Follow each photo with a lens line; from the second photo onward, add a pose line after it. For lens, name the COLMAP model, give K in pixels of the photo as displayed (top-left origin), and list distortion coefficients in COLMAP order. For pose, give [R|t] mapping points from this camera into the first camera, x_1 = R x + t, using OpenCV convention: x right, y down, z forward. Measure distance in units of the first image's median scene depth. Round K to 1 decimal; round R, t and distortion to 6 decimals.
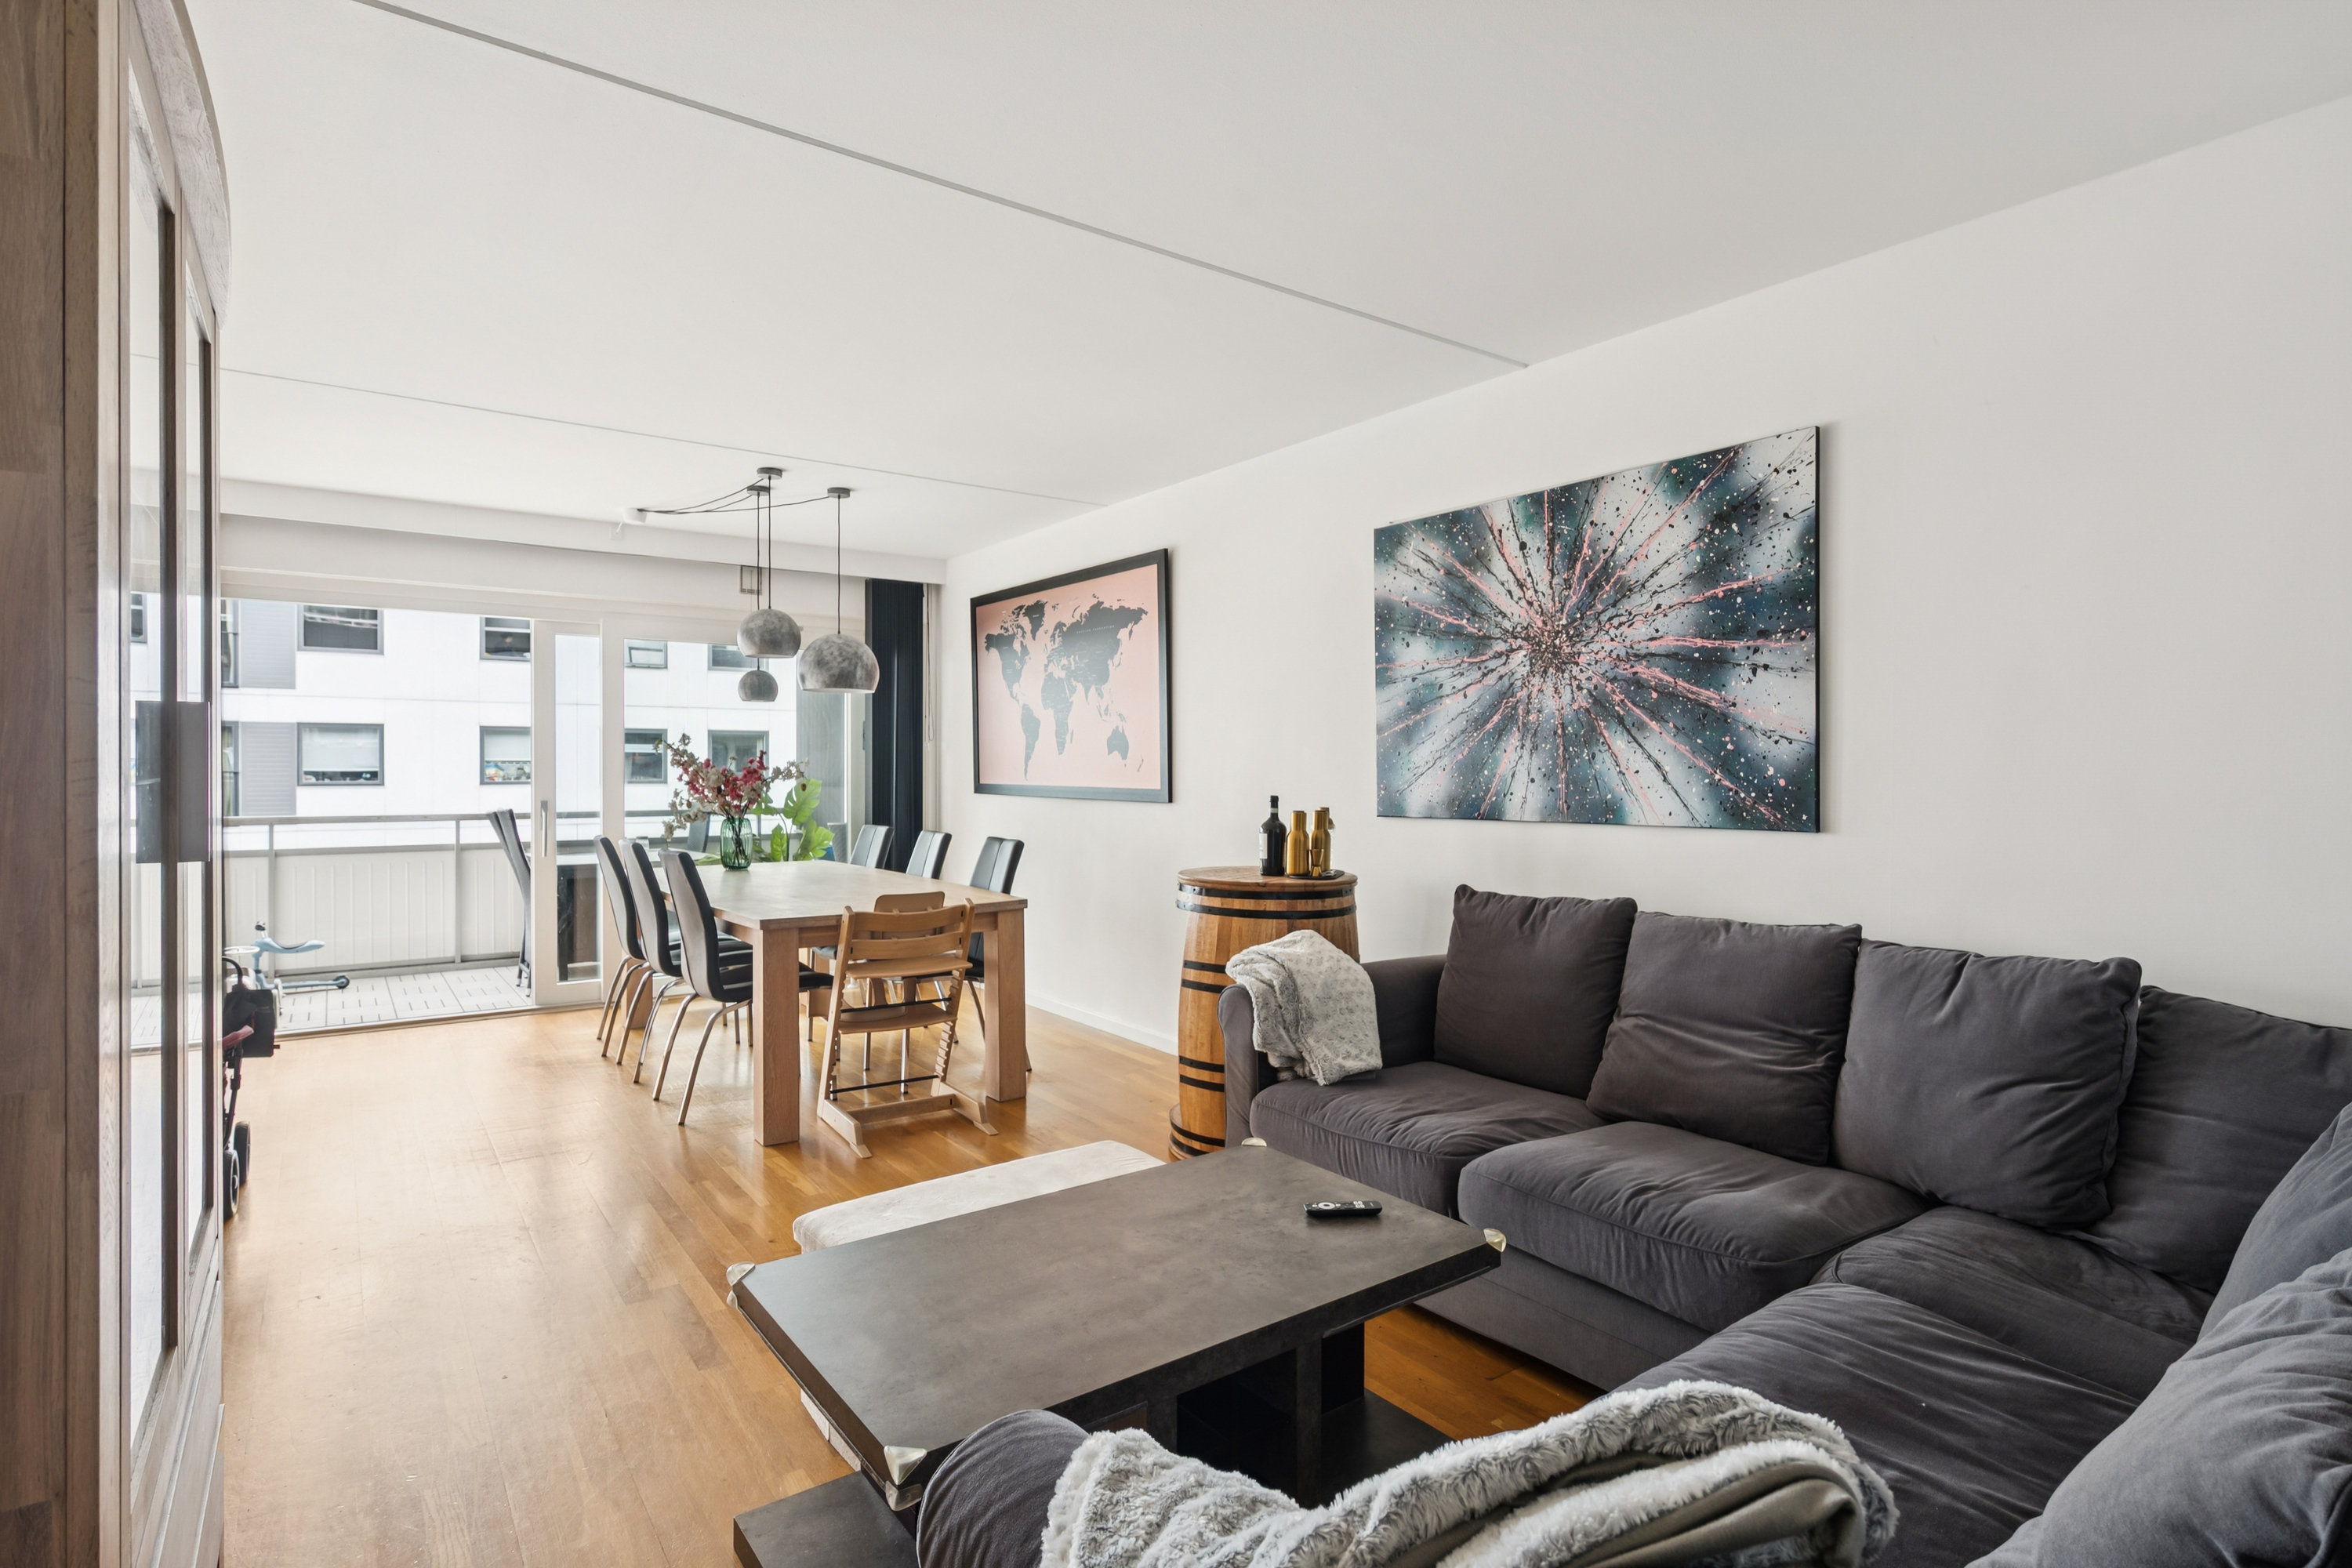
lens RADIAL K [[1172.6, 0, 1178.8], [0, 1172.6, 780.4], [0, 0, 1]] dist [0.000878, 0.000048]
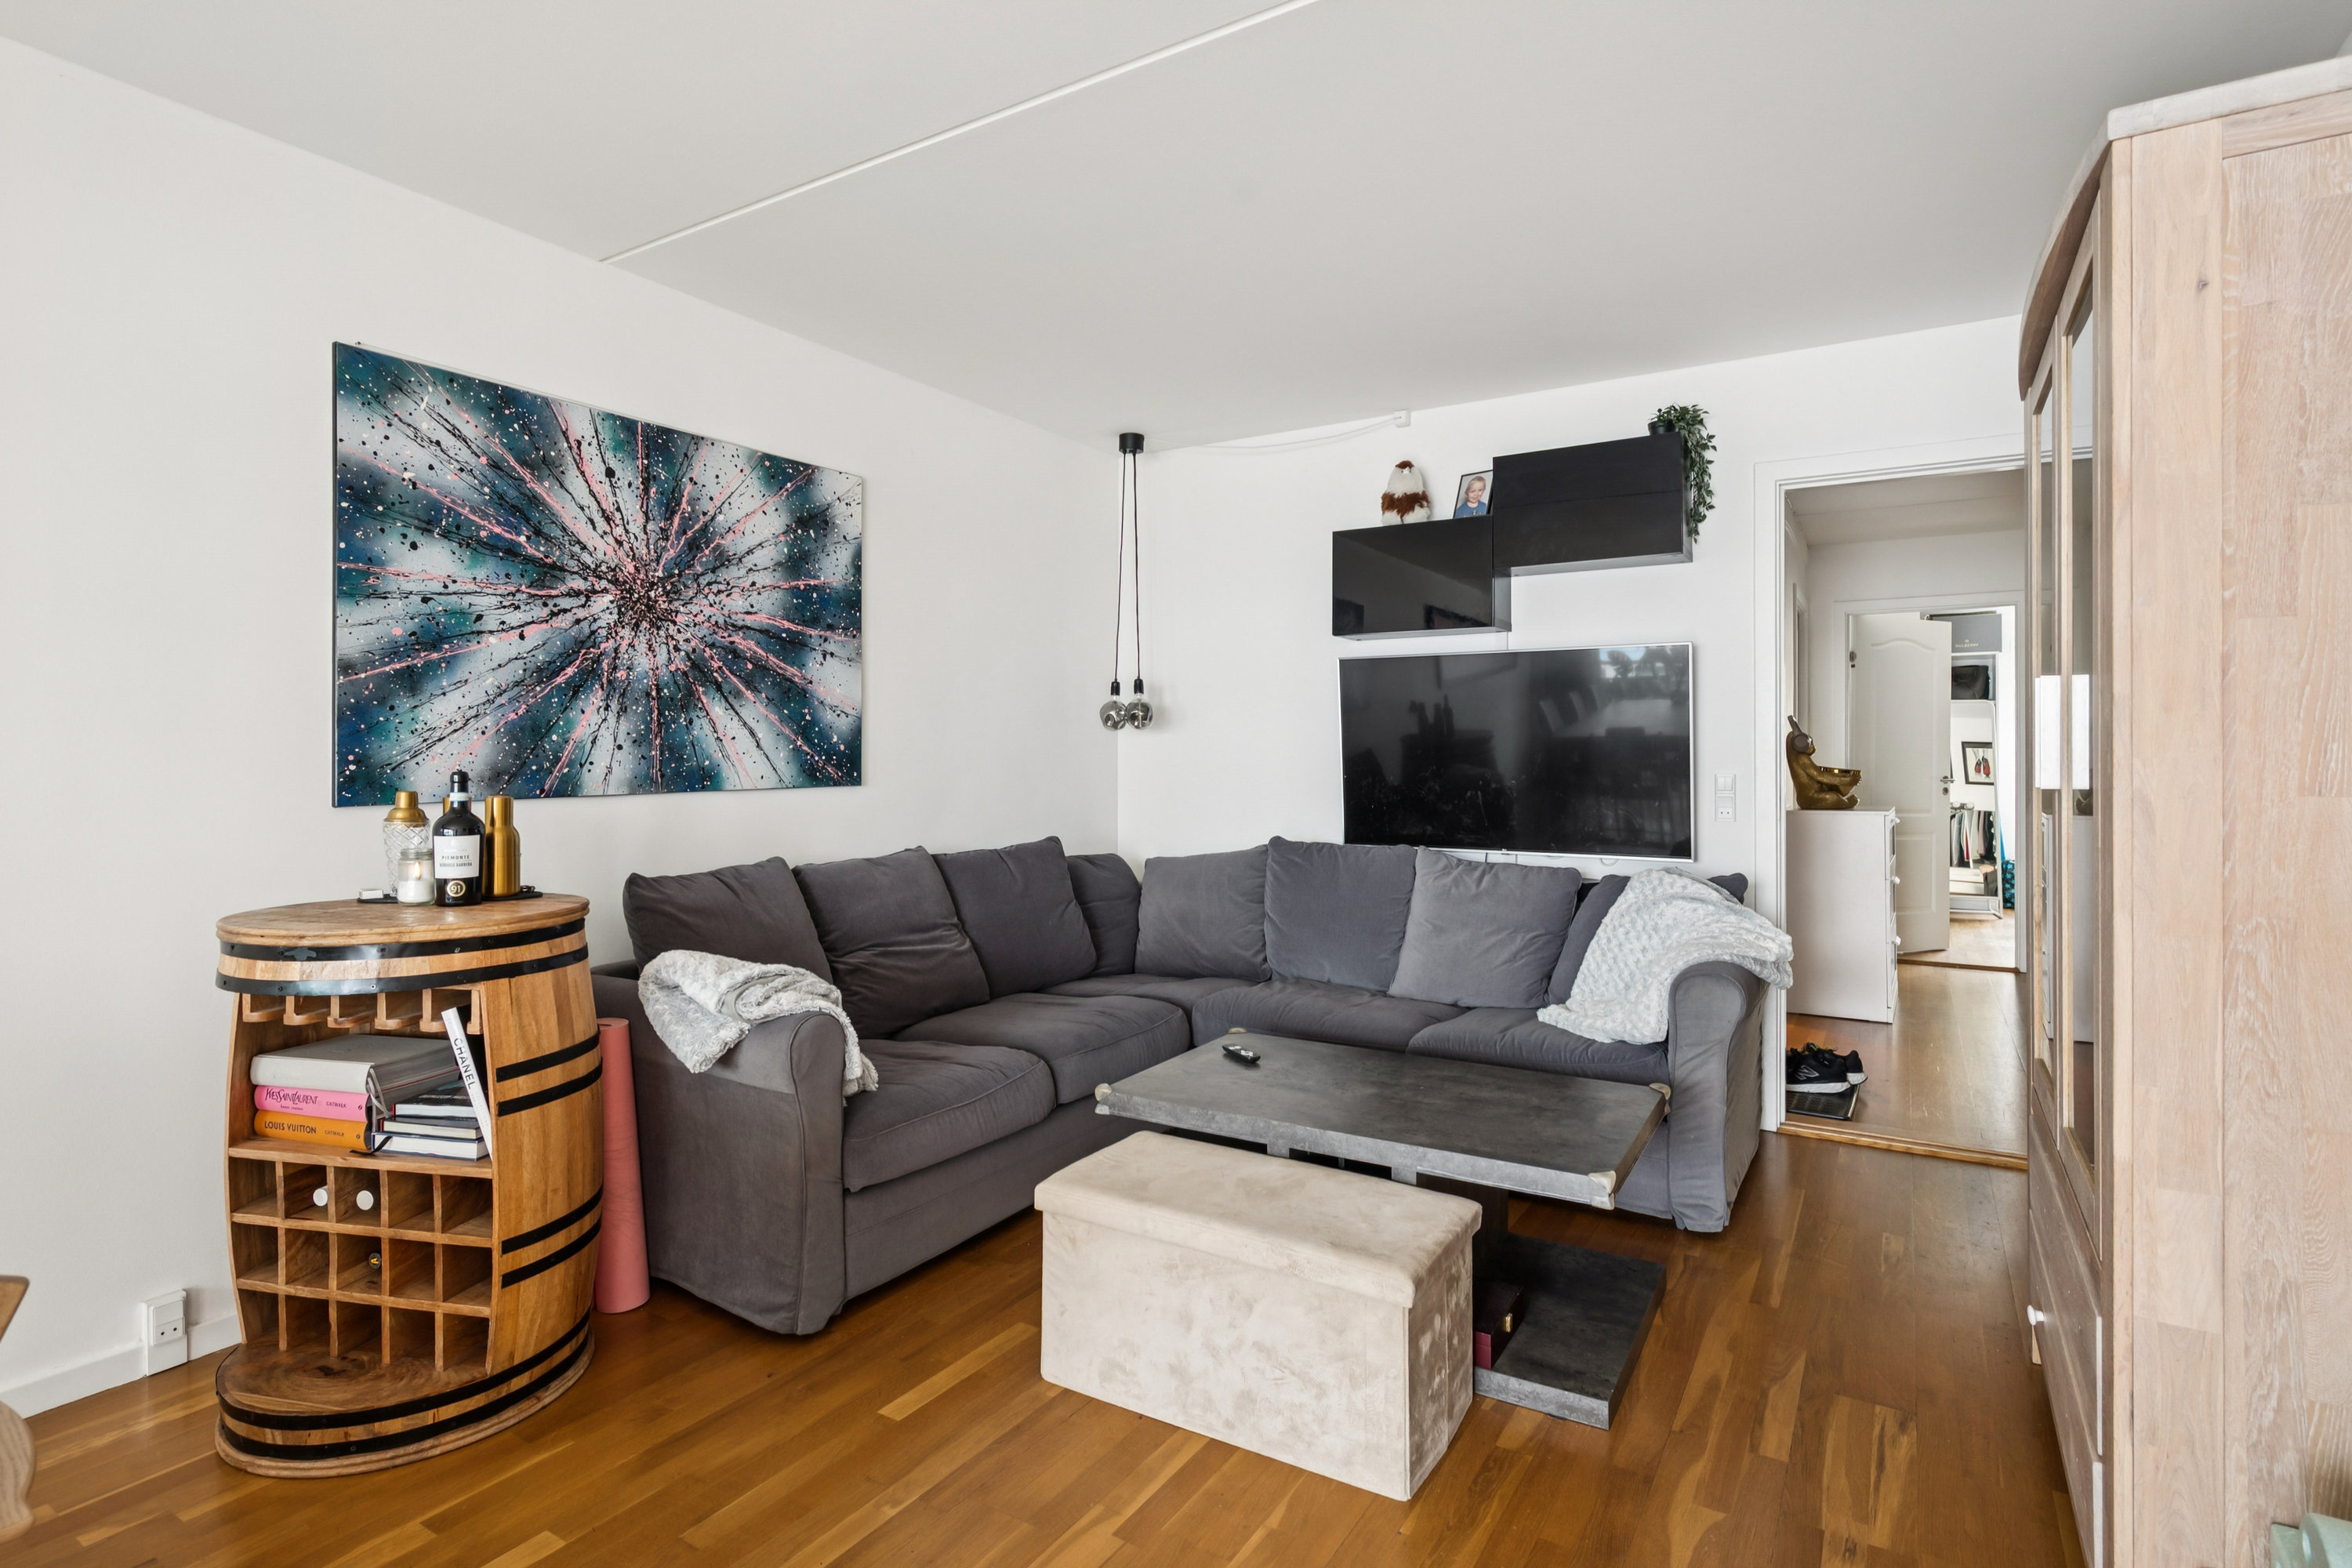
lens RADIAL K [[1187.7, 0, 1178.2], [0, 1187.7, 765.8], [0, 0, 1]] dist [-0.001555, -0.000297]
pose [[-0.381220, -0.014777, 0.924366, -0.689375], [0.005489, 0.999818, 0.018247, 0.000041], [-0.924468, 0.012030, -0.381070, 0.981691]]
